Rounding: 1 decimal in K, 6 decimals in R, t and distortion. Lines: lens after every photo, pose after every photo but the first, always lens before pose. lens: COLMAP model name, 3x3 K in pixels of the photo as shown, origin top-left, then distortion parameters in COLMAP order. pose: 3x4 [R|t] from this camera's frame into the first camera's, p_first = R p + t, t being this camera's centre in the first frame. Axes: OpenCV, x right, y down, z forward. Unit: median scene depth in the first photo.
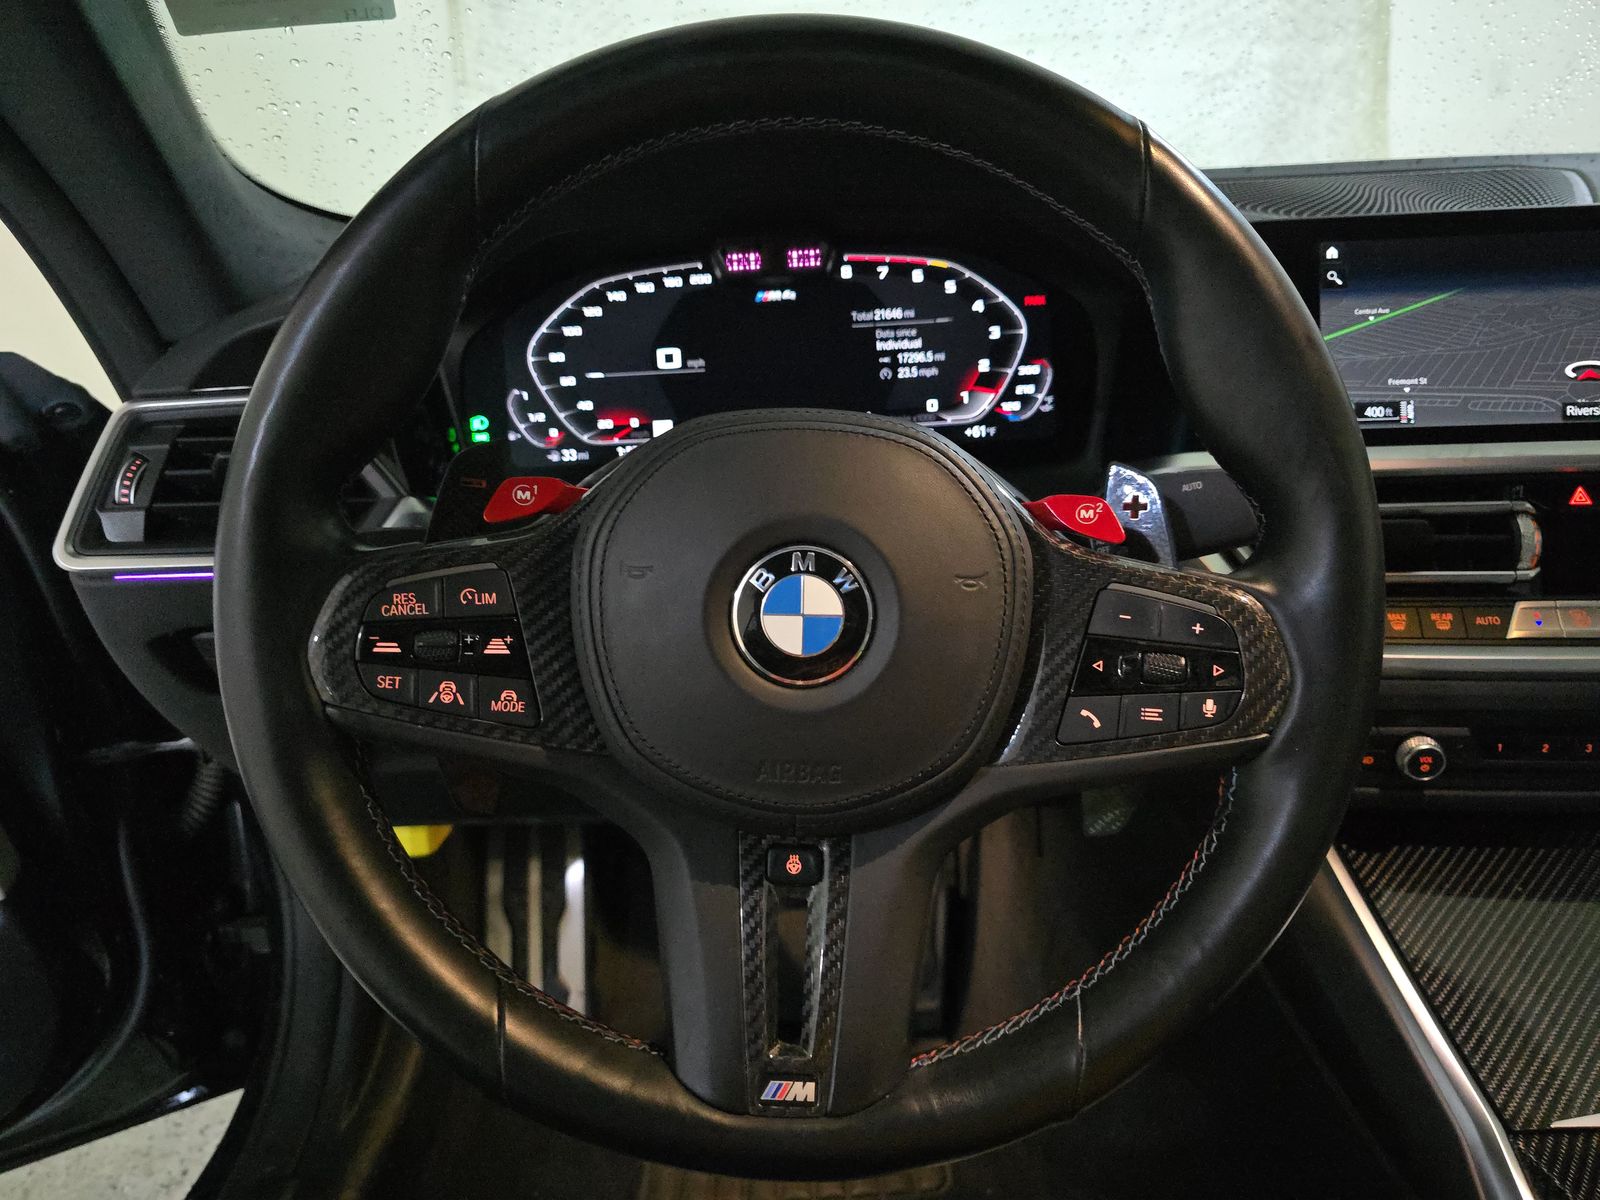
lens RADIAL K [[1073.9, 0, 800.0], [0, 1073.9, 600.0], [0, 0, 1]] dist [0.016449, -0.022979]
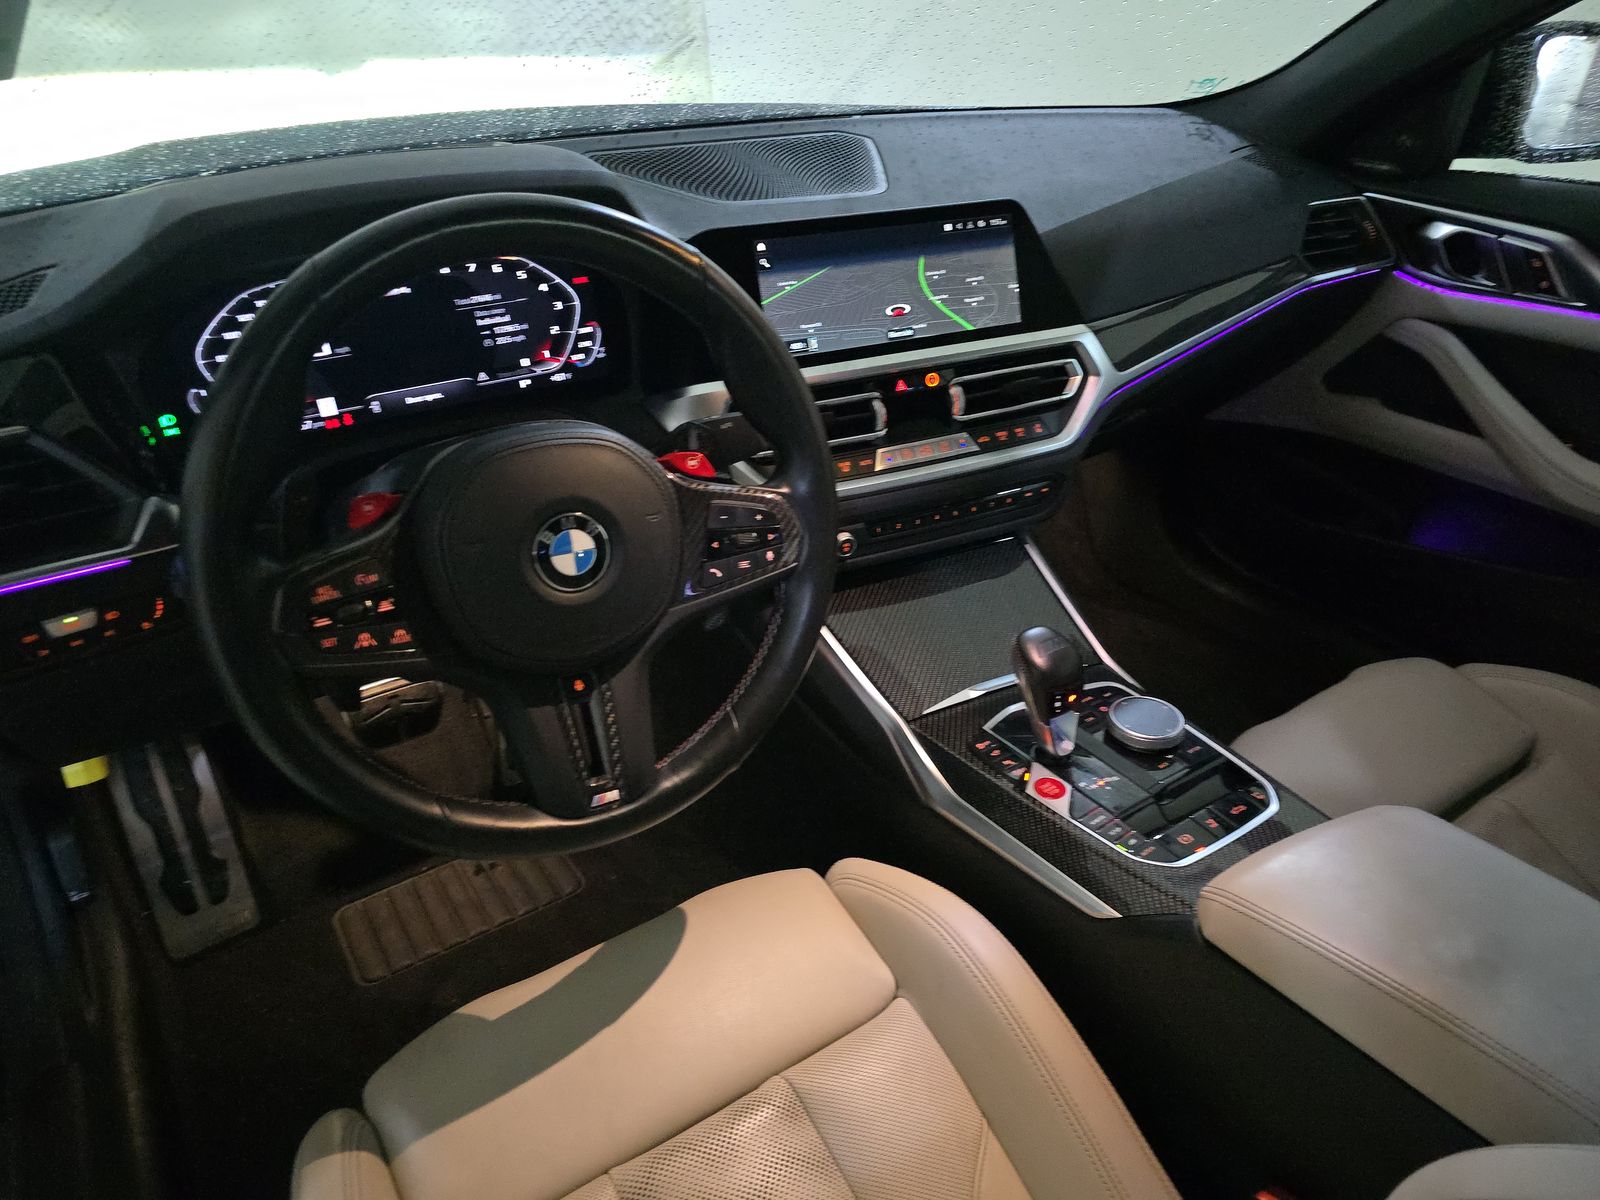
lens RADIAL K [[1073.9, 0, 800.0], [0, 1073.9, 600.0], [0, 0, 1]] dist [0.016449, -0.022979]
pose [[0.846436, -0.222688, 0.483690, -0.326218], [0.123852, 0.965775, 0.227902, -0.157308], [-0.517886, -0.132999, 0.845047, -0.427102]]
